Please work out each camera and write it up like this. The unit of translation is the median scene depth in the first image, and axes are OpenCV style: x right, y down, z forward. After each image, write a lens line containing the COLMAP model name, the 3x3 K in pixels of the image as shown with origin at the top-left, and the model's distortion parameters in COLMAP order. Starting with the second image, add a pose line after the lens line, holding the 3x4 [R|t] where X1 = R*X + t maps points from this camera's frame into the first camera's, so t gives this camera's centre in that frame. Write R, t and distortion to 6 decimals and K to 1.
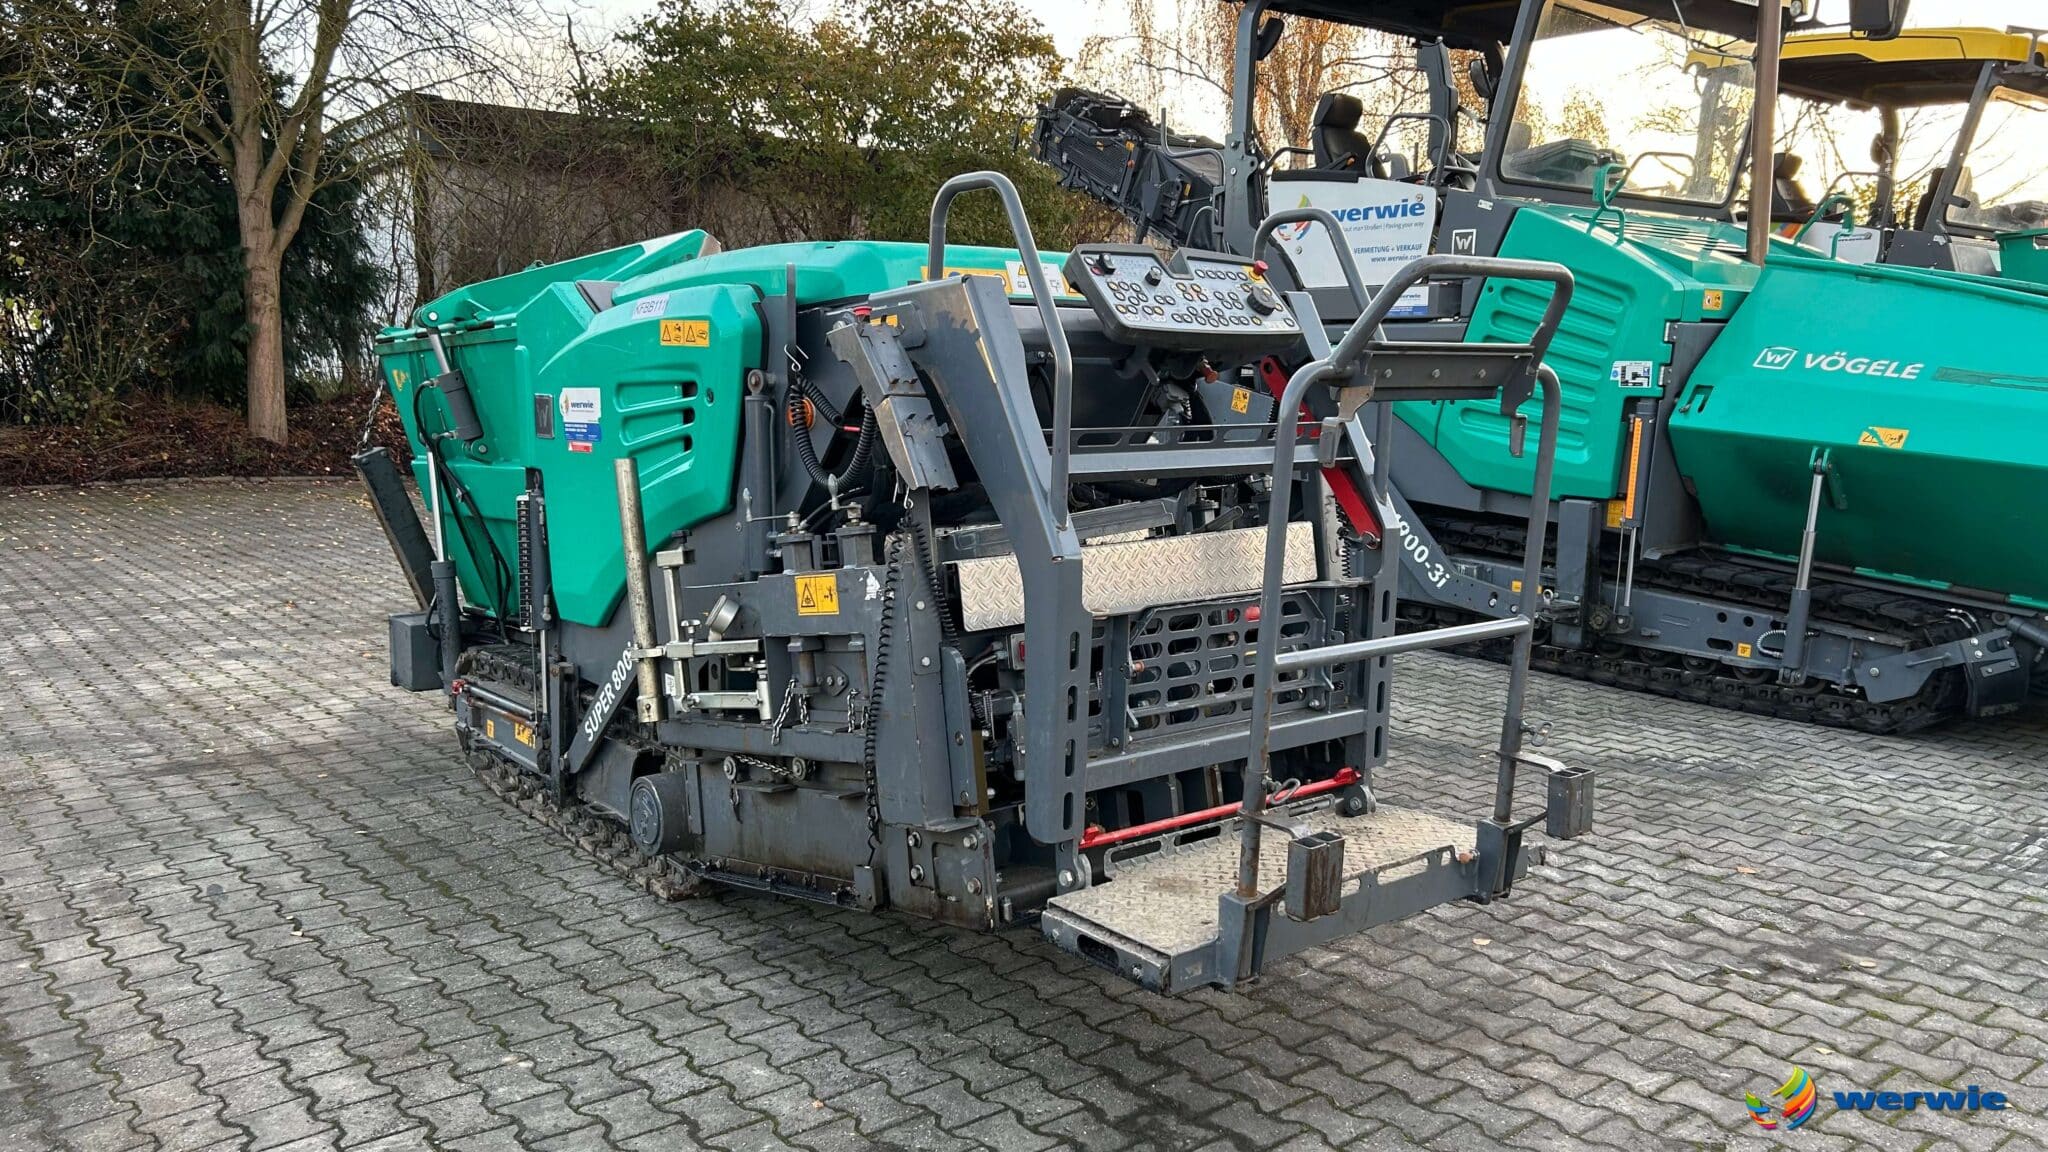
lens RADIAL K [[1533.9, 0, 1029.3], [0, 1533.9, 567.4], [0, 0, 1]] dist [0.045779, -0.051182]
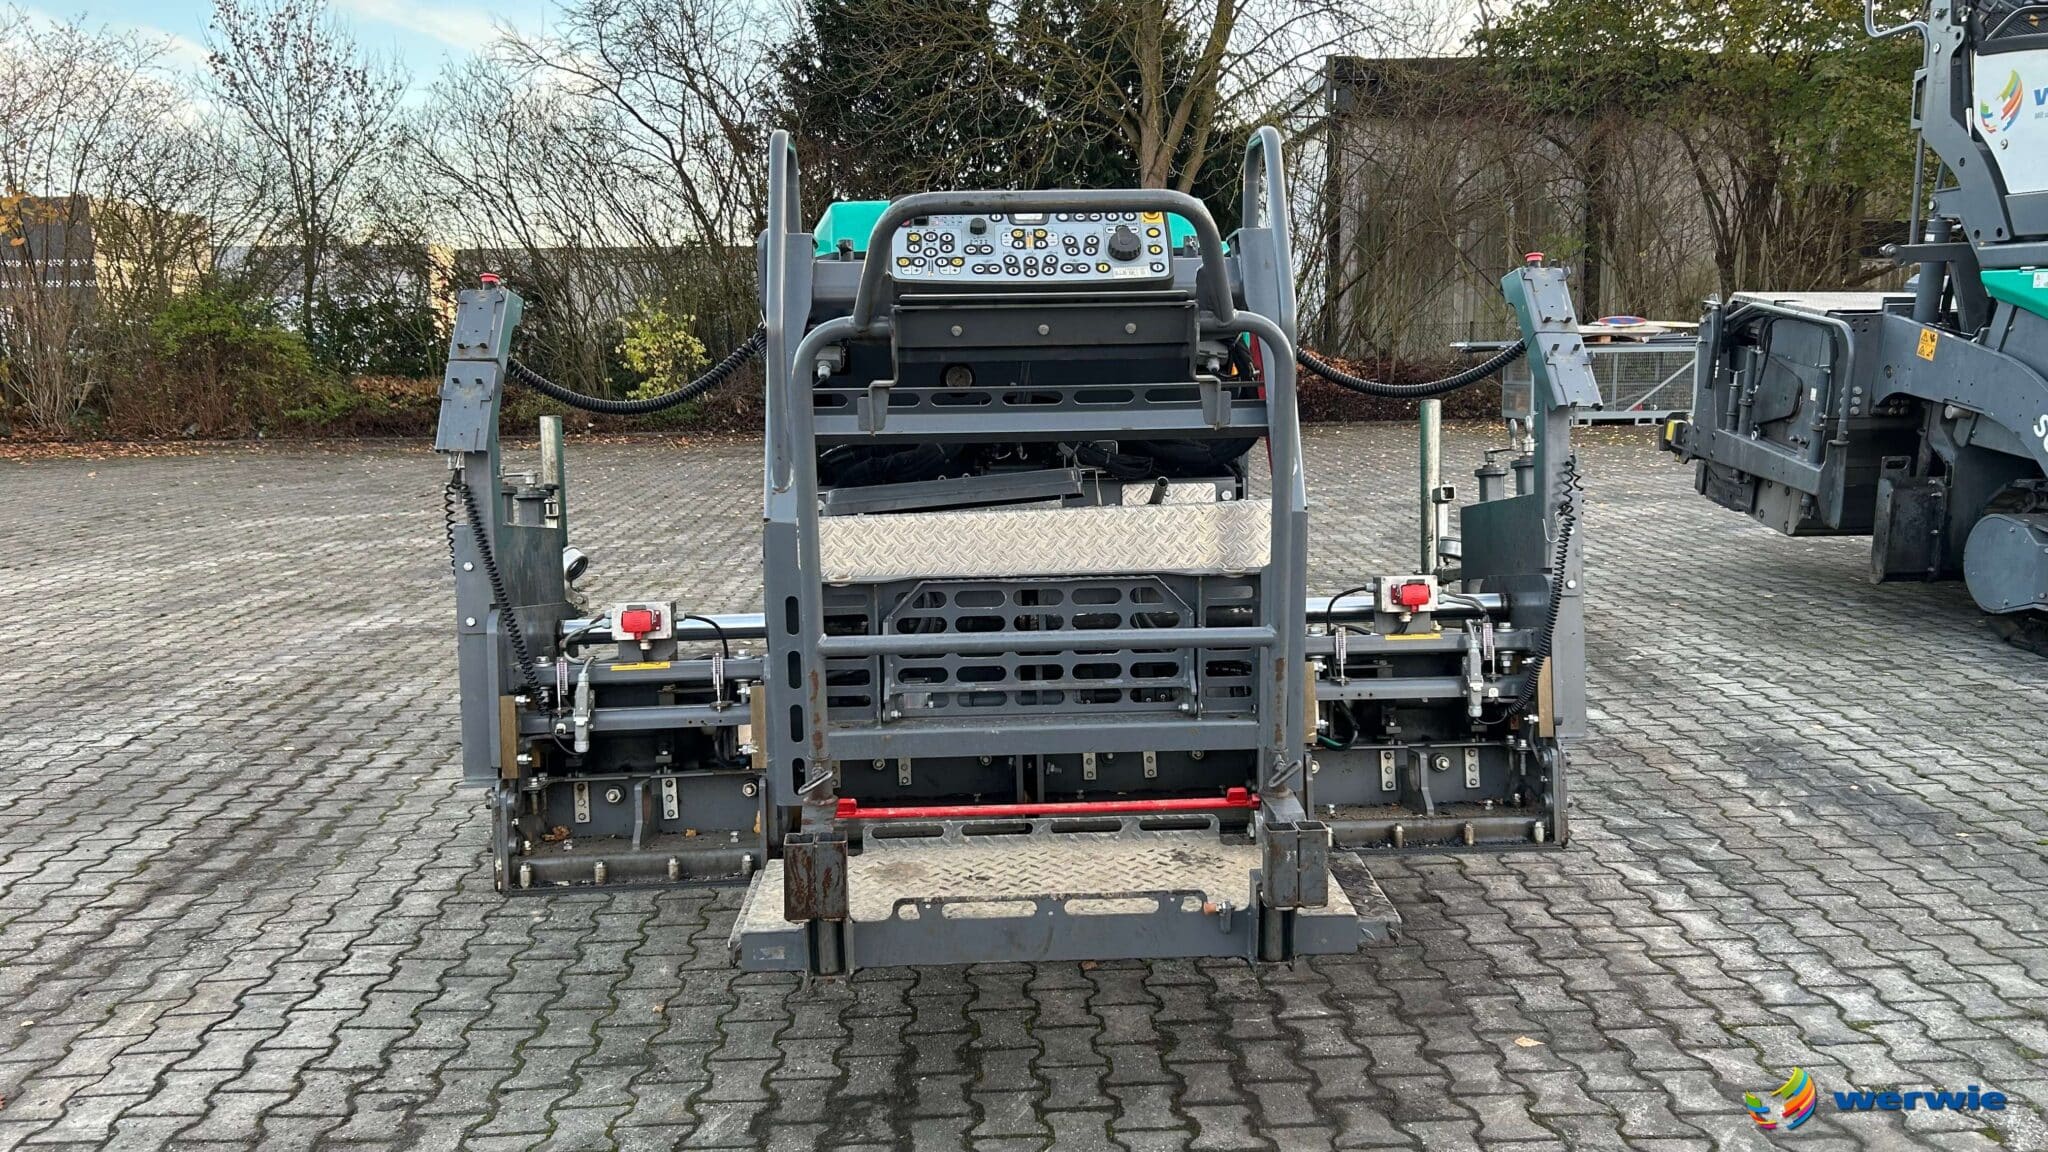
lens RADIAL K [[1533.9, 0, 1038.2], [0, 1533.9, 576.0], [0, 0, 1]] dist [0.045779, -0.051182]
pose [[0.805594, 0.076985, -0.587445, 0.654664], [-0.054151, 0.996939, 0.056389, -0.031622], [0.589988, -0.013617, 0.807297, 0.263342]]
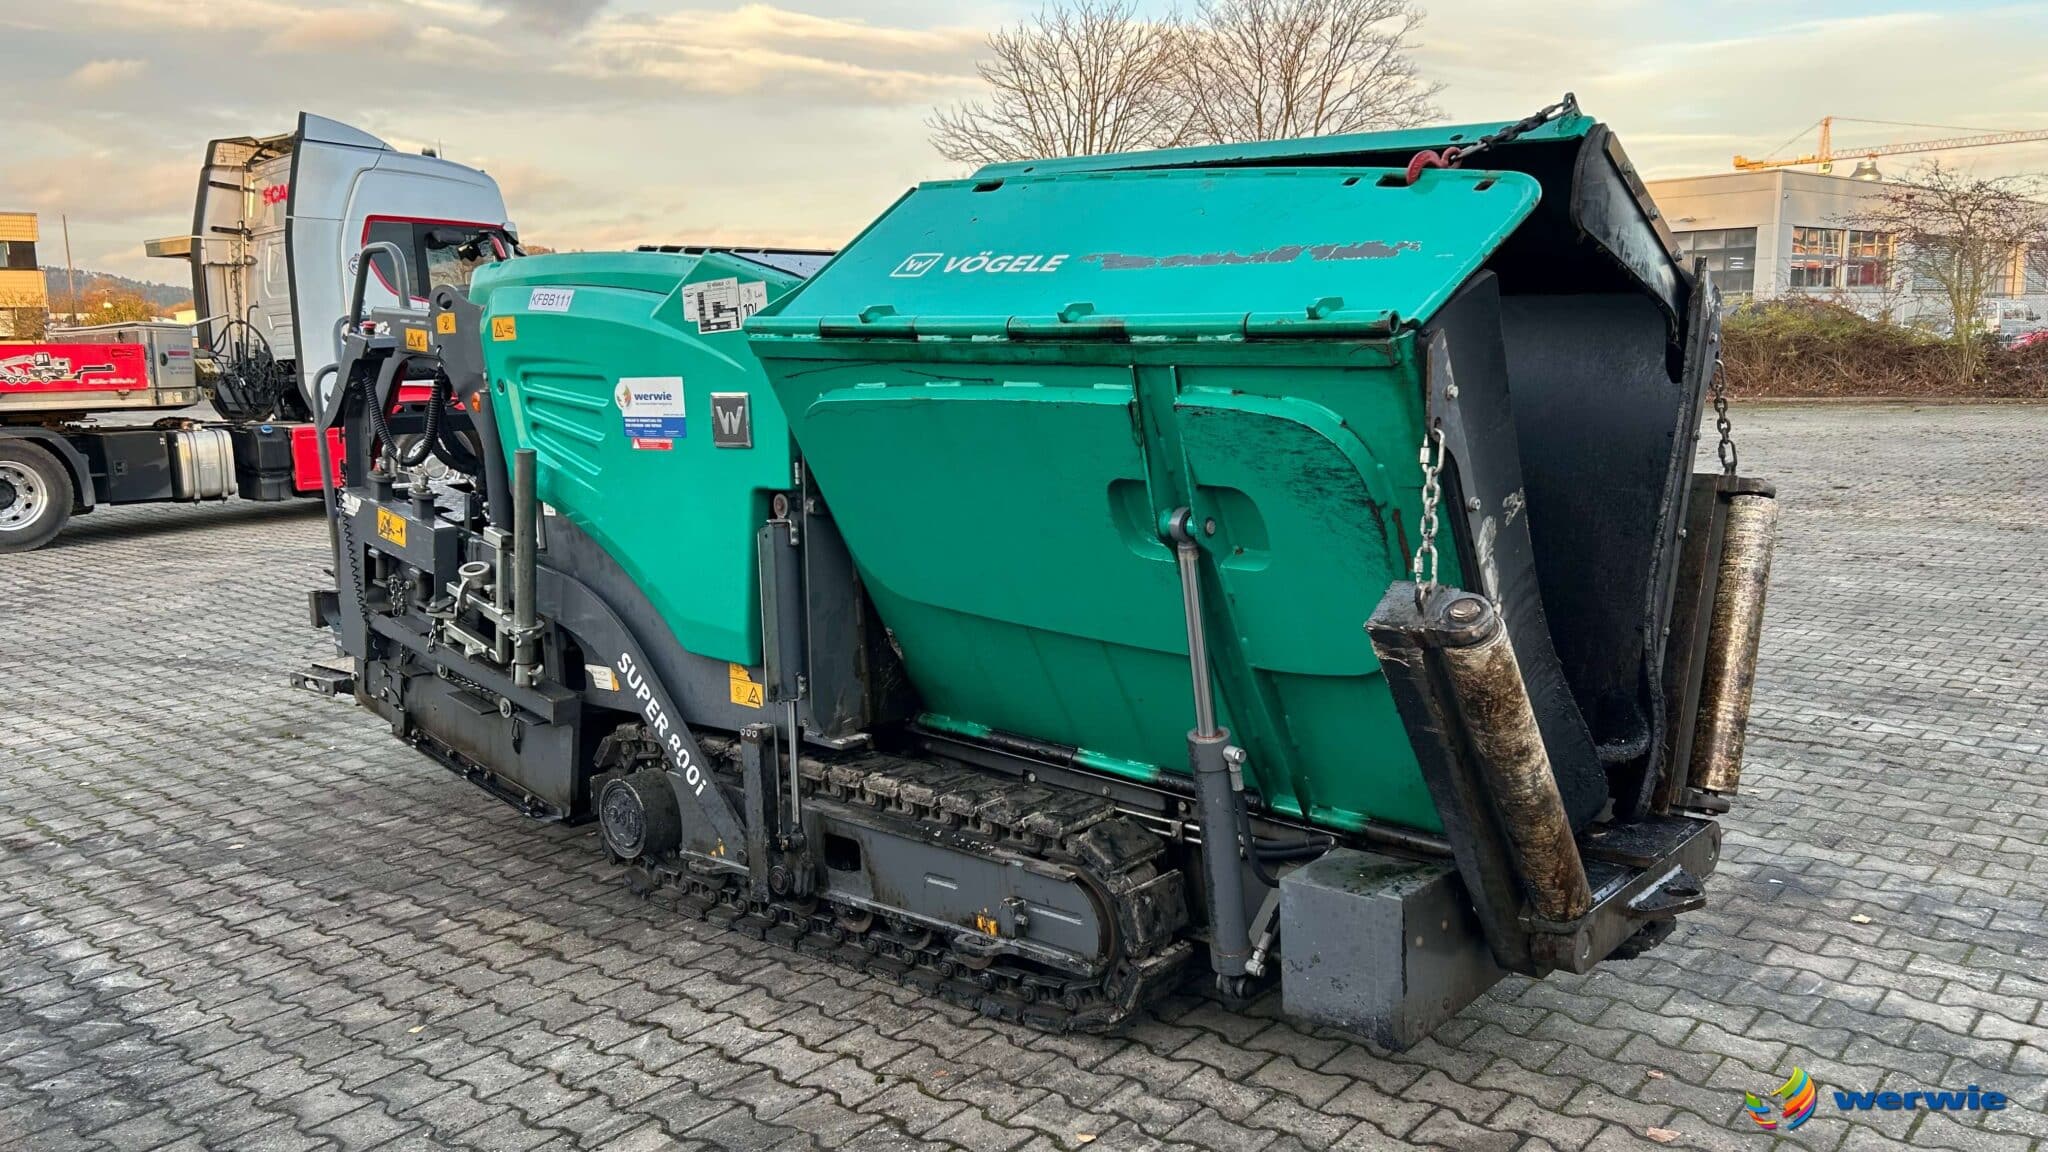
lens RADIAL K [[1533.9, 0, 1027.0], [0, 1533.9, 570.3], [0, 0, 1]] dist [0.045779, -0.051182]
pose [[-0.984938, 0.046252, -0.166608, -0.150344], [0.000575, 0.964430, 0.264339, -0.344658], [0.172908, 0.260261, -0.949930, 2.674191]]
